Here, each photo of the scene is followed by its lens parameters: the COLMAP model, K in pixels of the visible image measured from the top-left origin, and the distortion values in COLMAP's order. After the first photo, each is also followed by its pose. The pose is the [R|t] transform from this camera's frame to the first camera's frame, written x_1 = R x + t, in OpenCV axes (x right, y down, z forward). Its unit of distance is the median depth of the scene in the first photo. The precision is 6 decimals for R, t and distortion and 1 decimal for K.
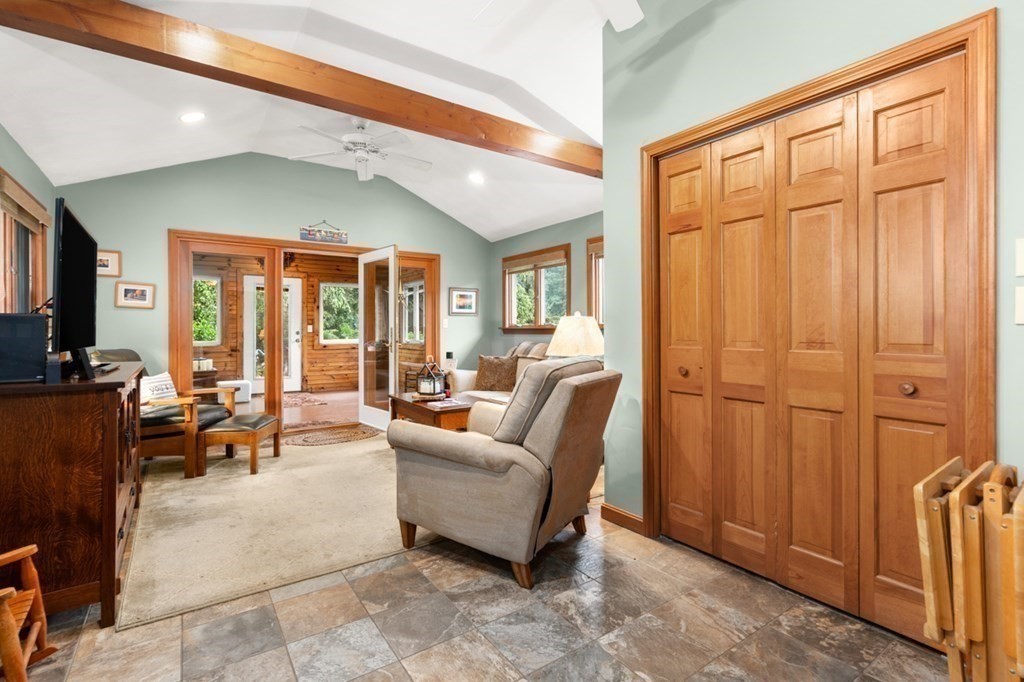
lens RADIAL K [[469.7, 0, 501.7], [0, 469.7, 326.6], [0, 0, 1]] dist [-0.003413, 0.002005]
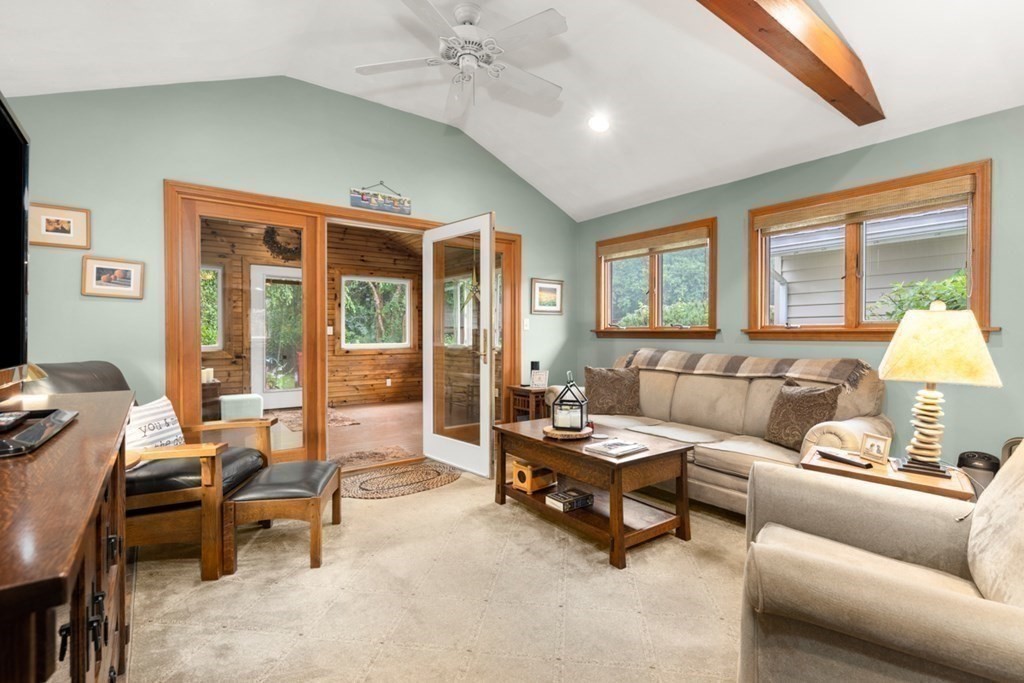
lens RADIAL K [[469.7, 0, 510.5], [0, 469.7, 336.4], [0, 0, 1]] dist [-0.003413, 0.002005]
pose [[0.999253, 0.003324, 0.038512, -0.202267], [-0.003870, 0.999893, 0.014117, 0.002865], [-0.038461, -0.014256, 0.999158, 0.259056]]
